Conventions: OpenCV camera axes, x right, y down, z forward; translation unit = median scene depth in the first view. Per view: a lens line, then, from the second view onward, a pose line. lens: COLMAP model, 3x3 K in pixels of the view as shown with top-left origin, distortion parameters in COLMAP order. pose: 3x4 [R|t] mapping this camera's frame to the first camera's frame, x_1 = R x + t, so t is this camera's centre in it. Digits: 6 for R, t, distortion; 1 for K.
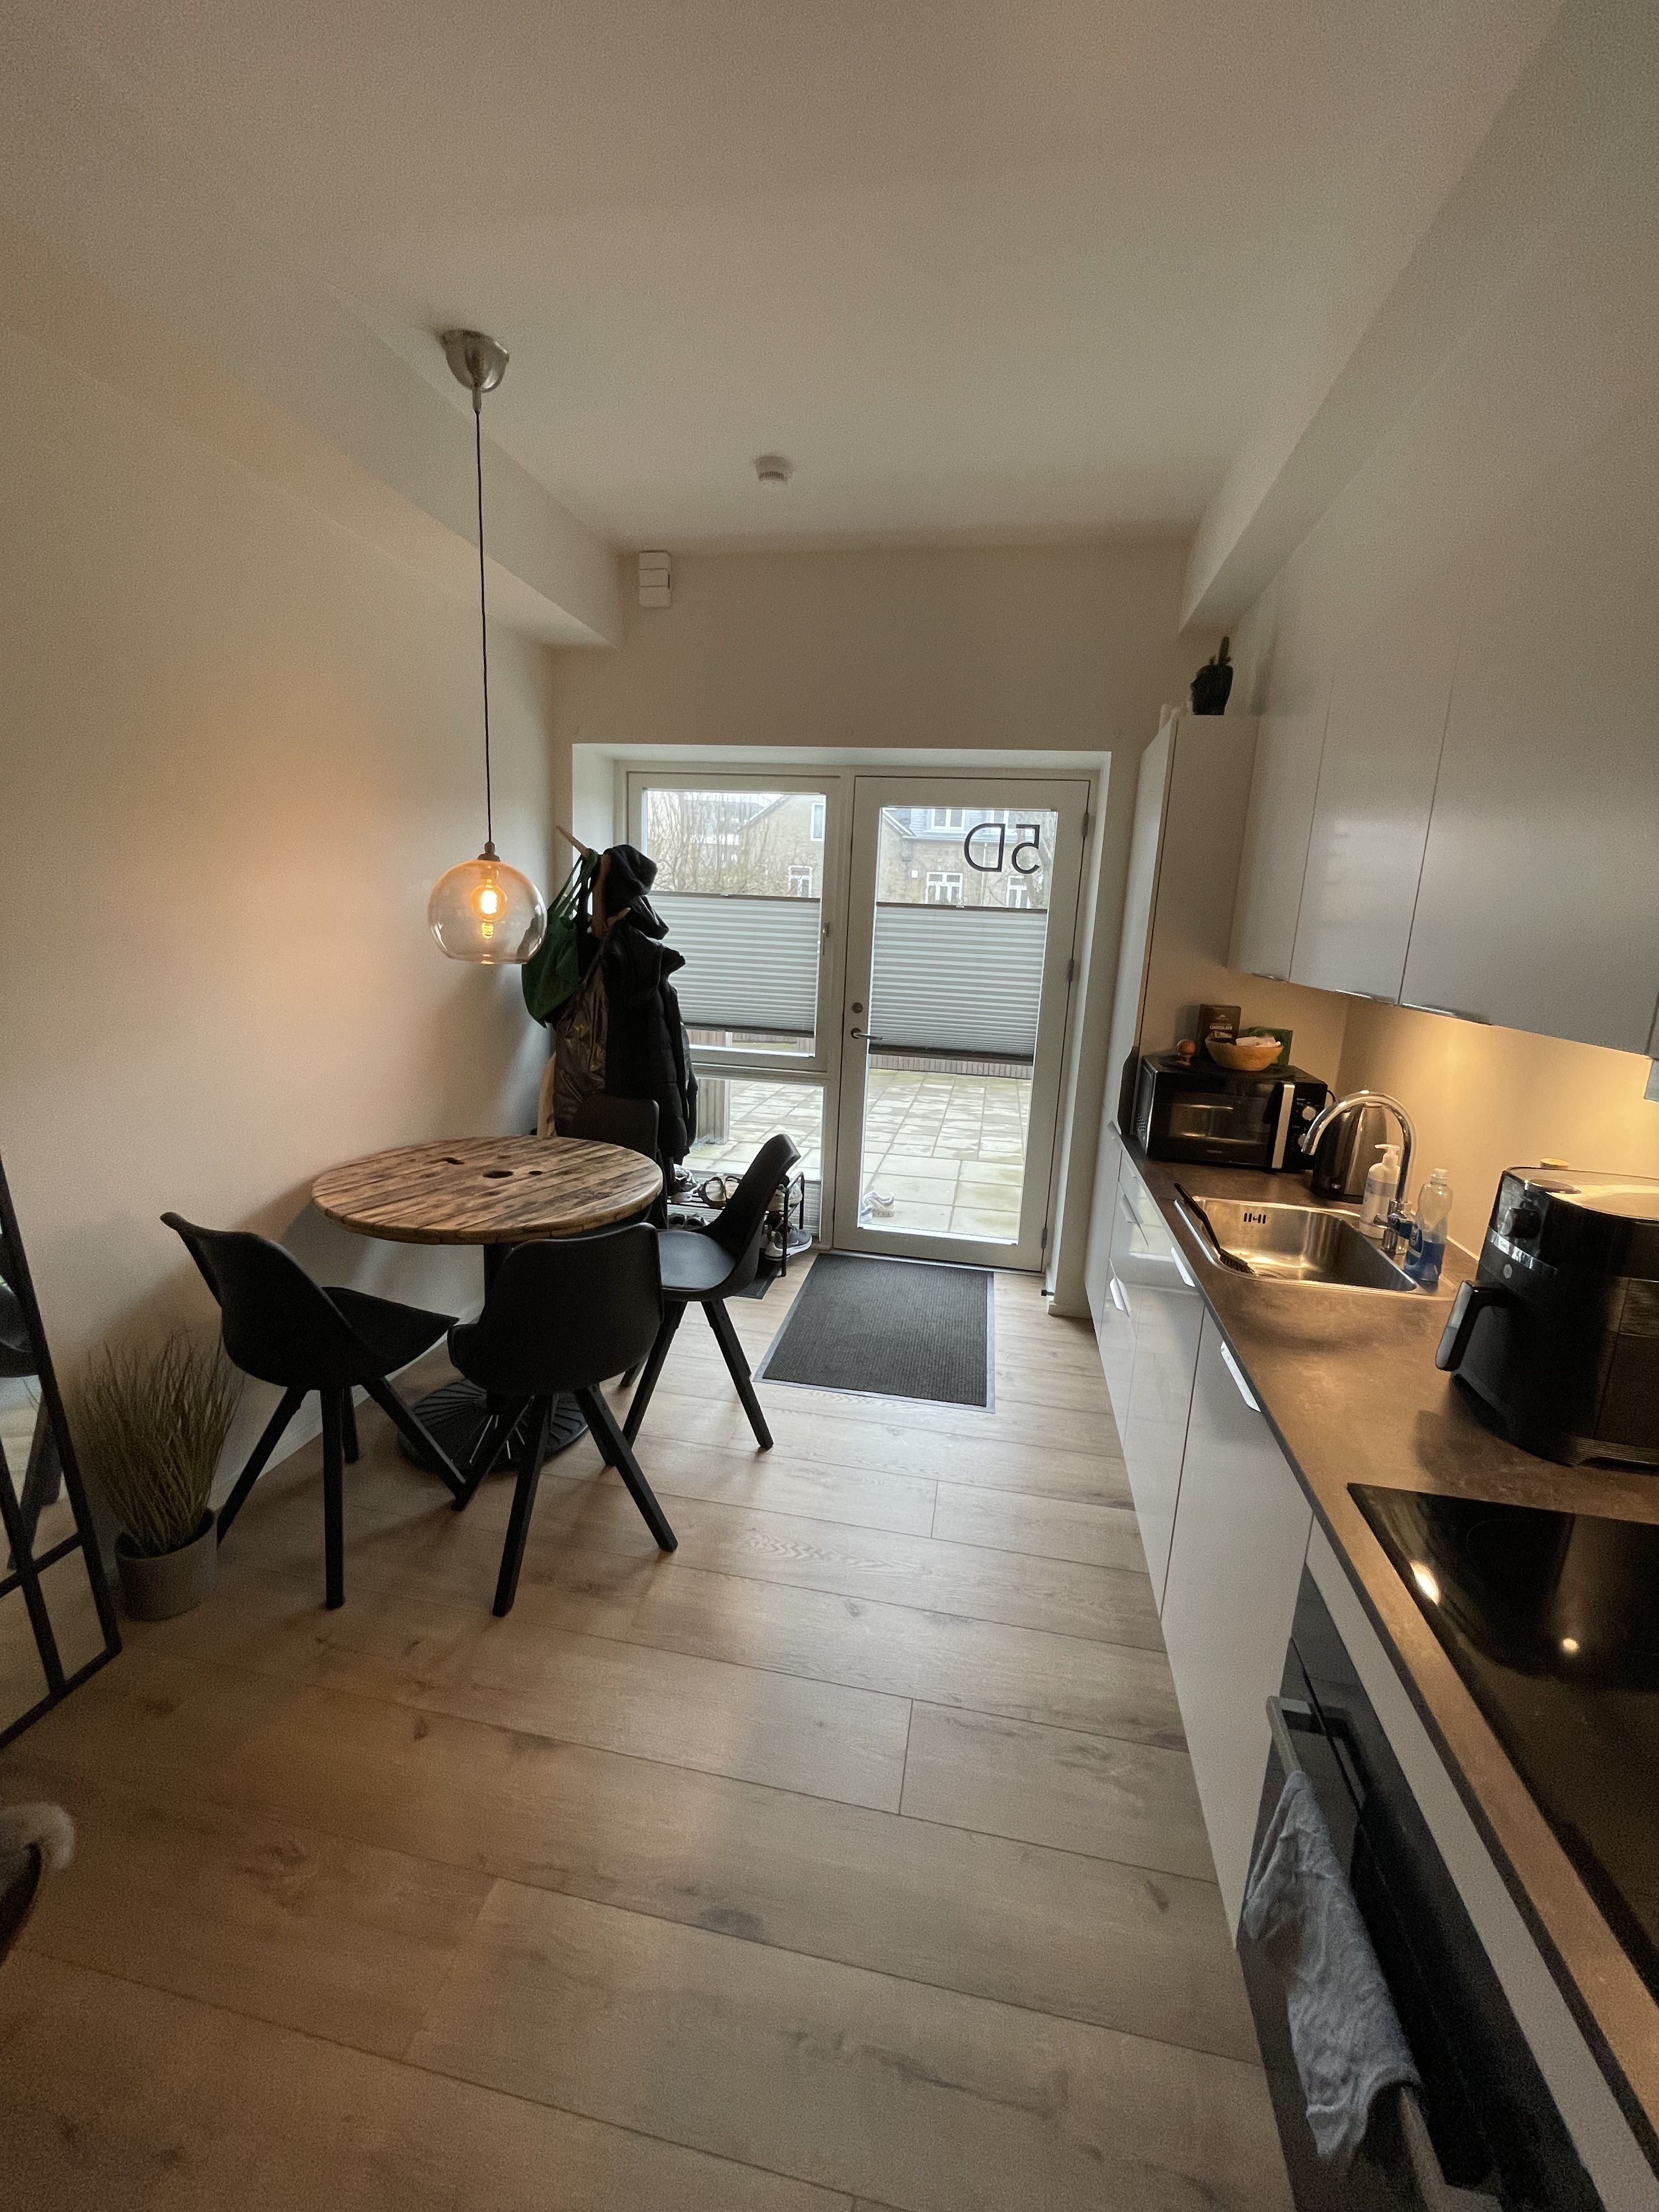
lens RADIAL K [[901.2, 0, 829.5], [0, 901.2, 1106.0], [0, 0, 1]] dist [-0.004710, 0.000313]
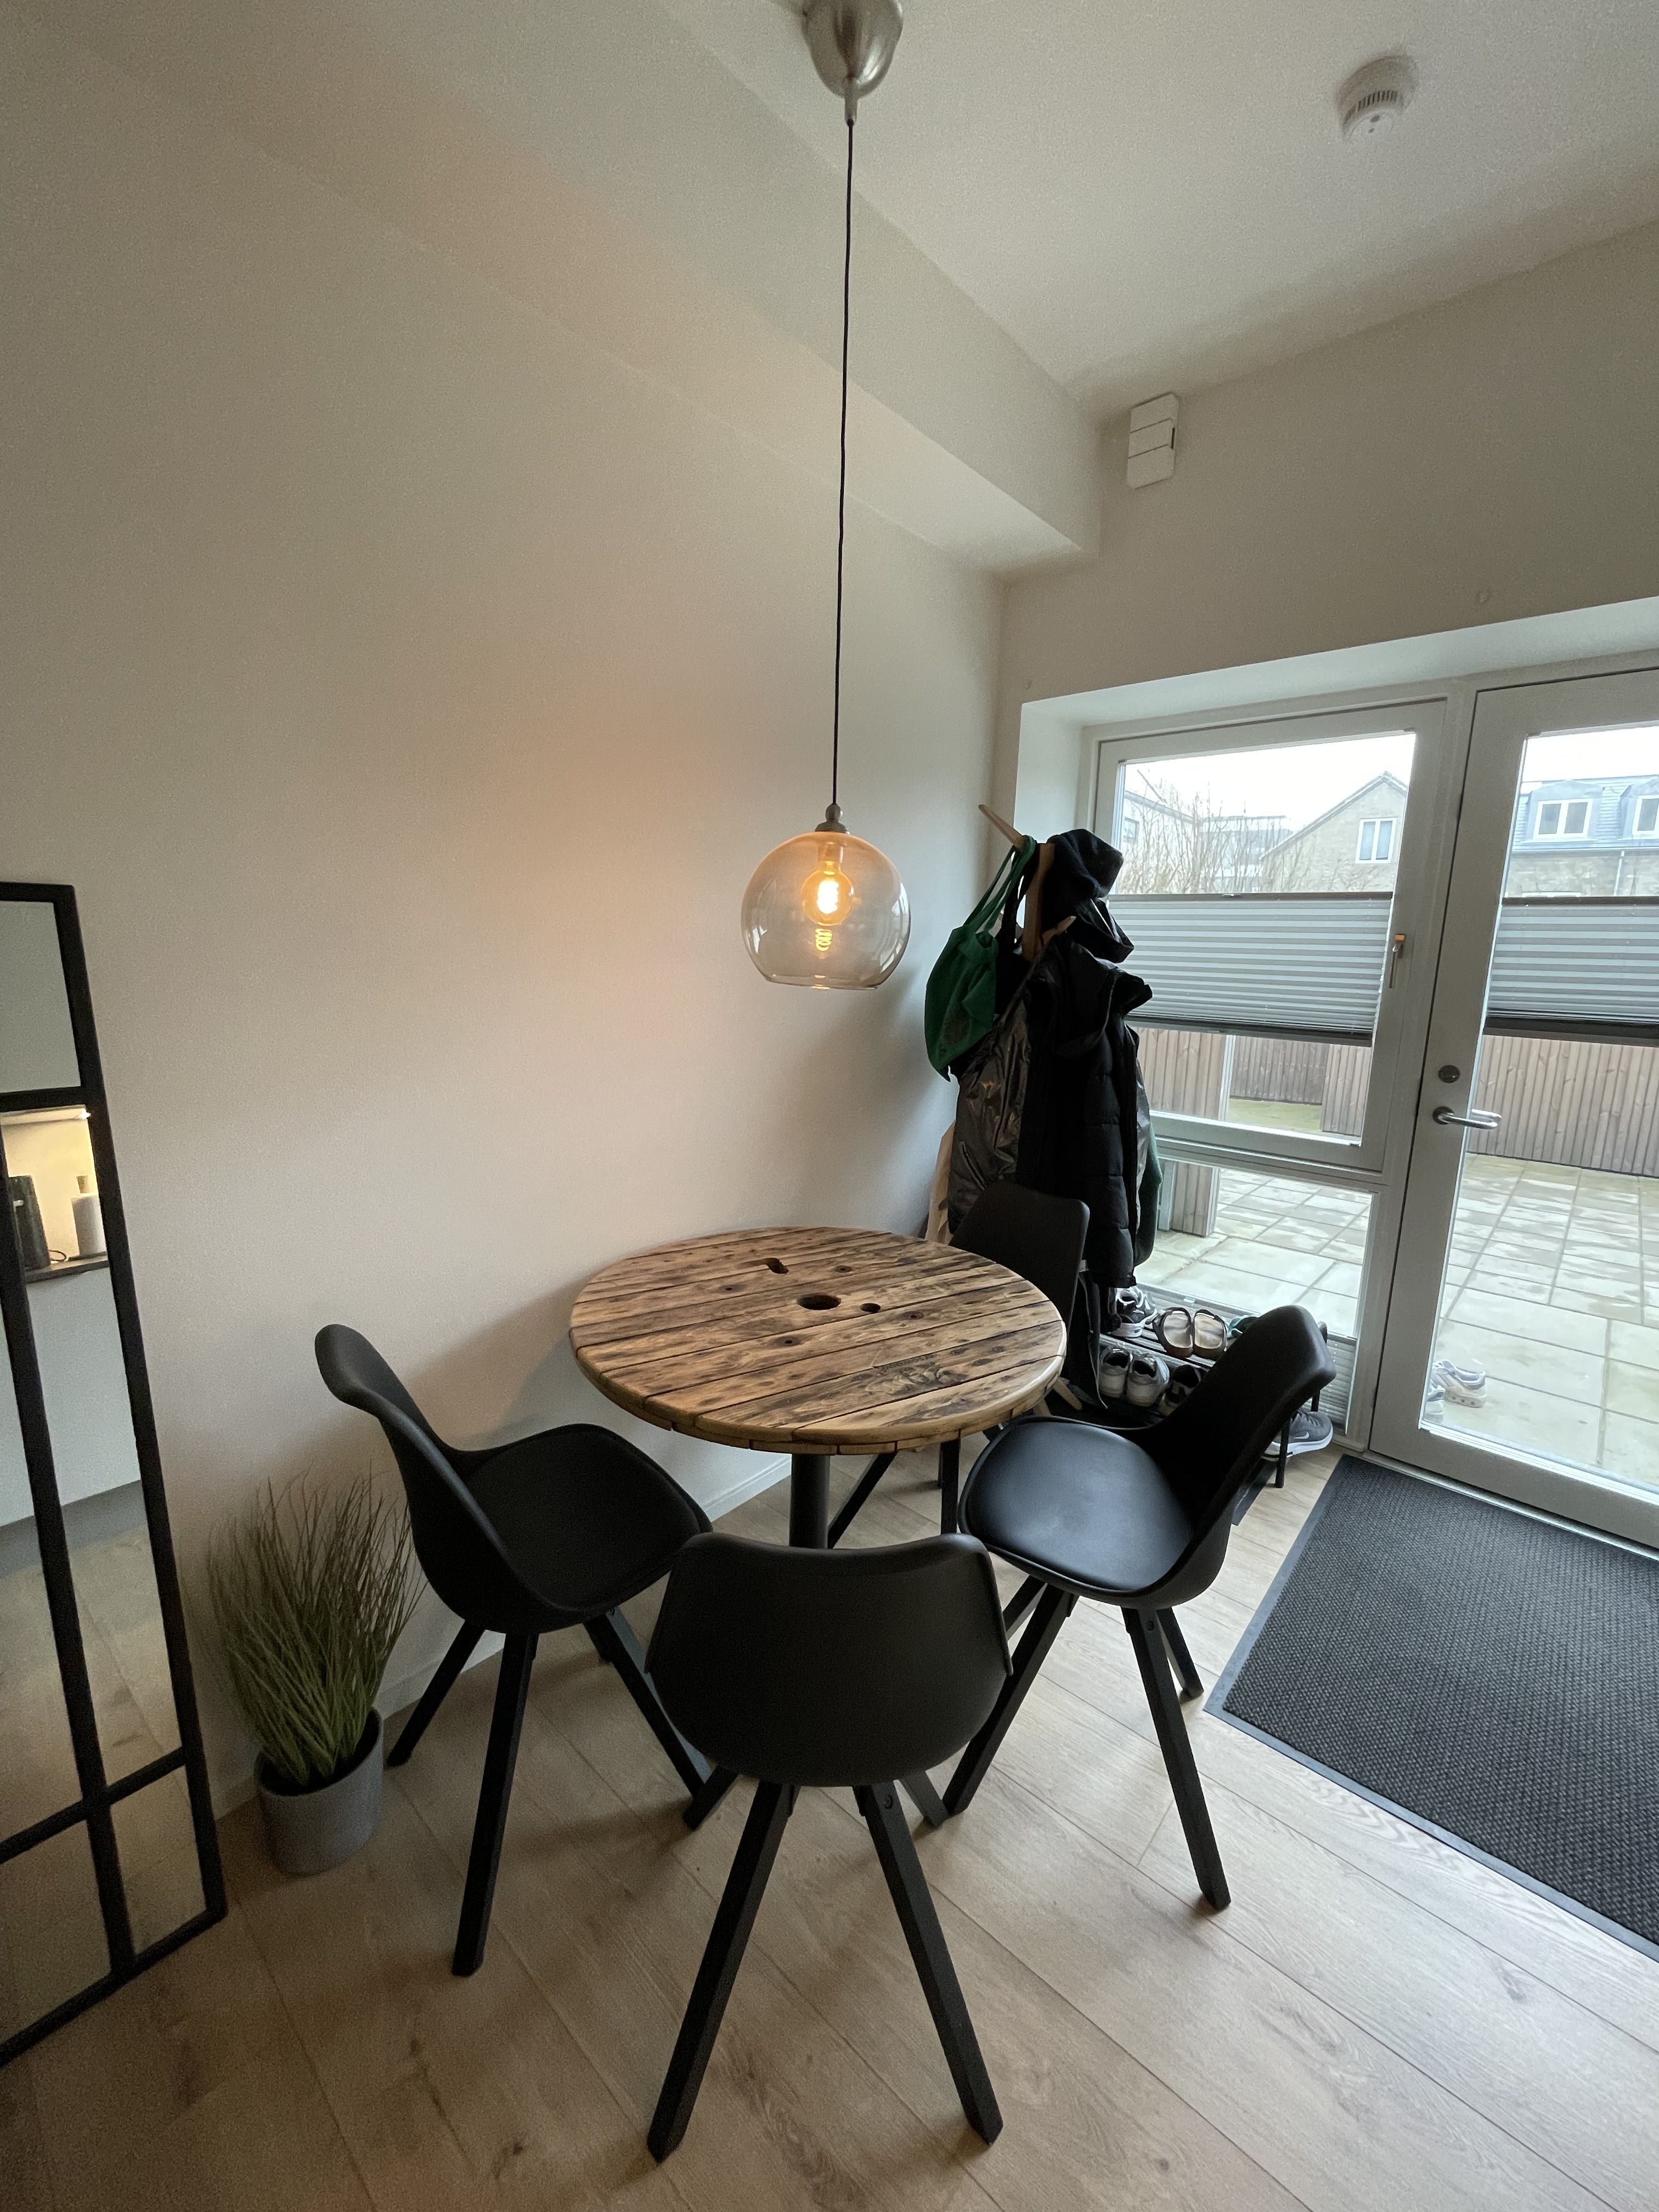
lens RADIAL K [[901.2, 0, 829.5], [0, 901.2, 1106.0], [0, 0, 1]] dist [-0.004710, 0.000313]
pose [[0.859782, 0.068656, -0.506024, -0.027134], [-0.091553, 0.995590, -0.020479, -0.049173], [0.502387, 0.063936, 0.862276, 0.361724]]
